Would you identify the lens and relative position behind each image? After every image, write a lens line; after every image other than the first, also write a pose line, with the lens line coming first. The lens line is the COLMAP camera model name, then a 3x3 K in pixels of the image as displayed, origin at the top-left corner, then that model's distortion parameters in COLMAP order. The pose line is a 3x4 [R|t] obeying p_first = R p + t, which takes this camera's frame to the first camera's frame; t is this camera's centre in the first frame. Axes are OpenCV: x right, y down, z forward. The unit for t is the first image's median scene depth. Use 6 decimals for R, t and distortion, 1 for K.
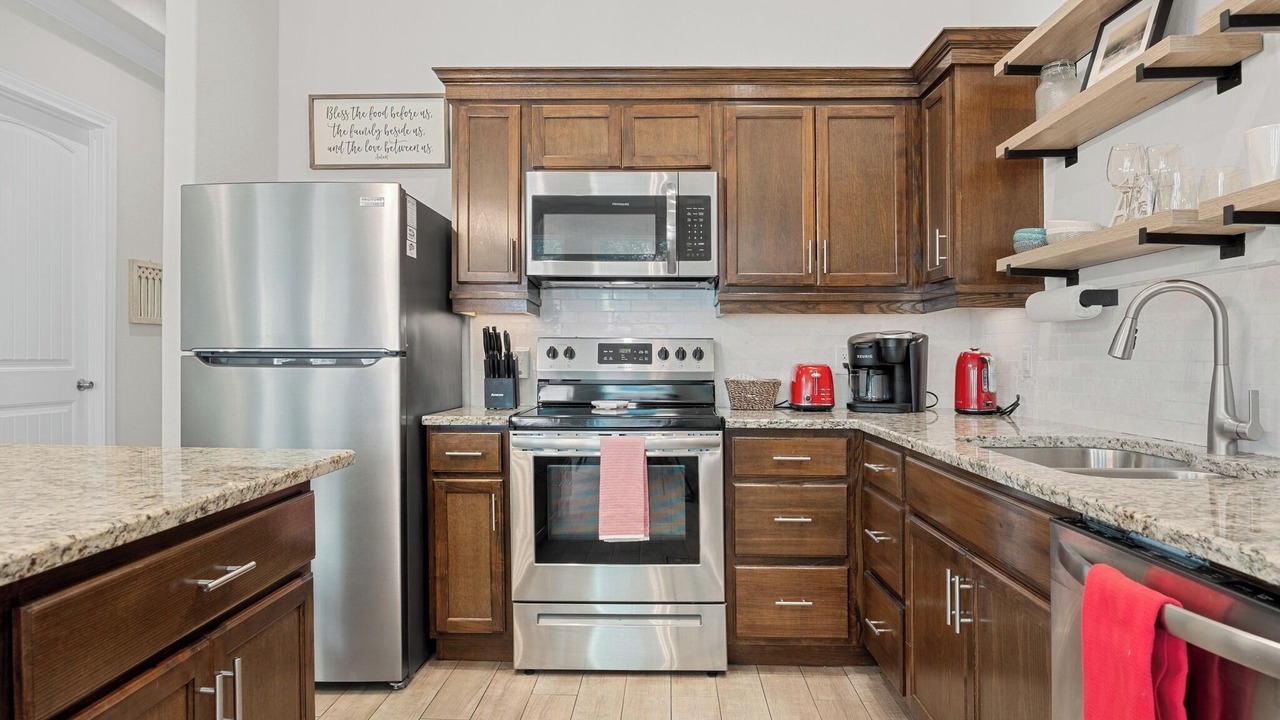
lens RADIAL K [[736.5, 0, 646.2], [0, 736.5, 346.4], [0, 0, 1]] dist [0.000998, 0.000267]
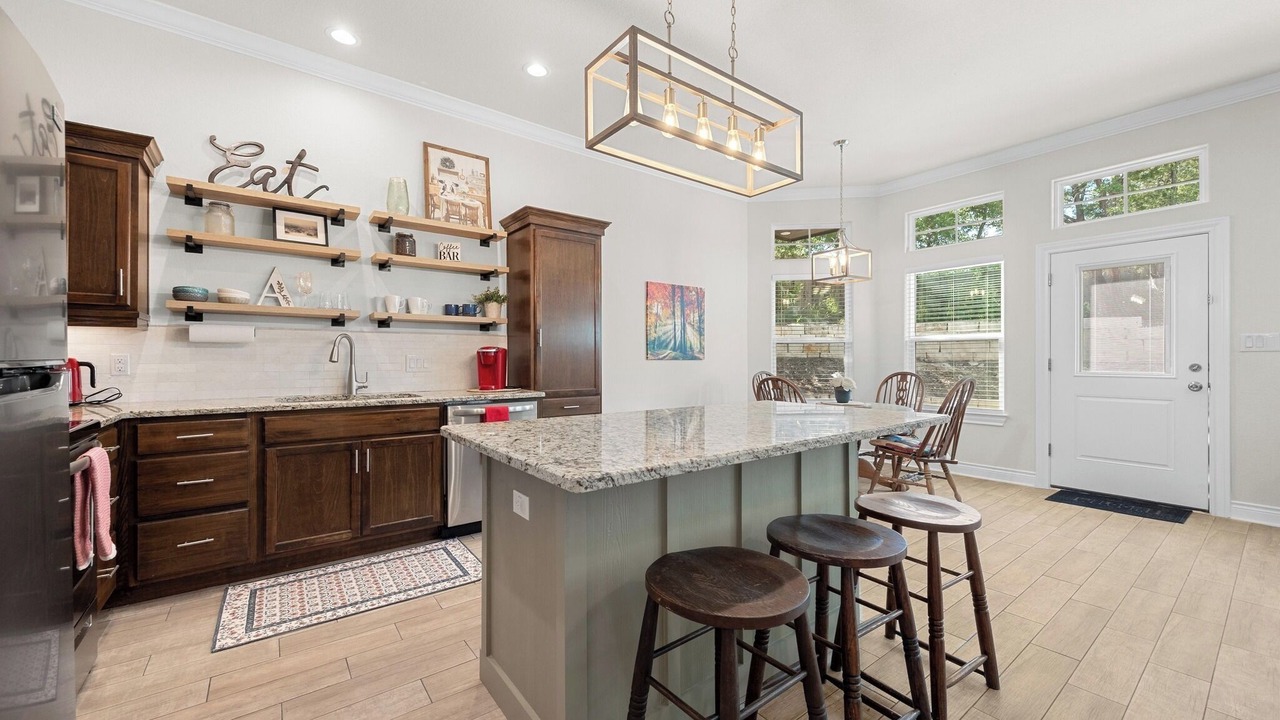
lens RADIAL K [[503.0, 0, 663.1], [0, 503.0, 361.4], [0, 0, 1]] dist [0.000221, 0.000015]
pose [[-0.634116, -0.010938, 0.773160, -0.870655], [-0.016632, 0.999862, 0.000505, -0.004080], [-0.773059, -0.012539, -0.634211, 0.725904]]
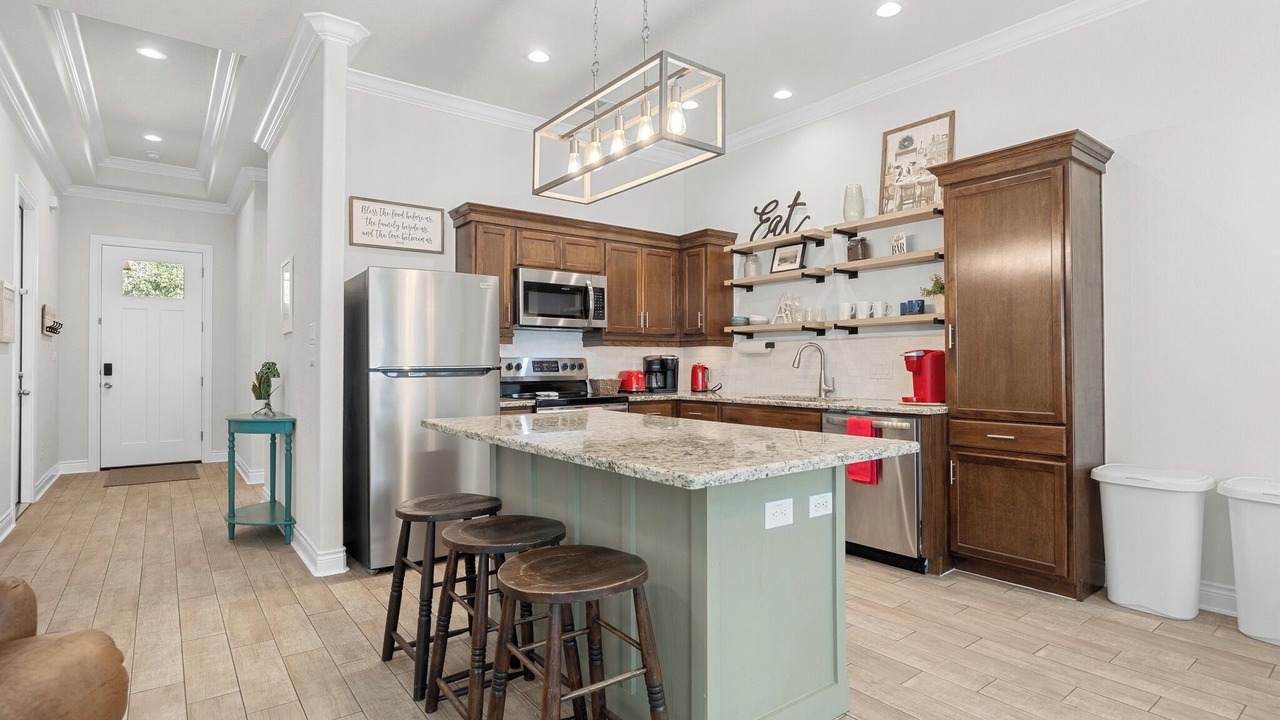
lens RADIAL K [[609.7, 0, 587.6], [0, 609.7, 358.6], [0, 0, 1]] dist [-0.027205, 0.000051]
pose [[0.816194, -0.003745, 0.577766, -0.895206], [-0.000094, 0.999978, 0.006614, -0.022554], [-0.577778, -0.005452, 0.816176, -0.325365]]
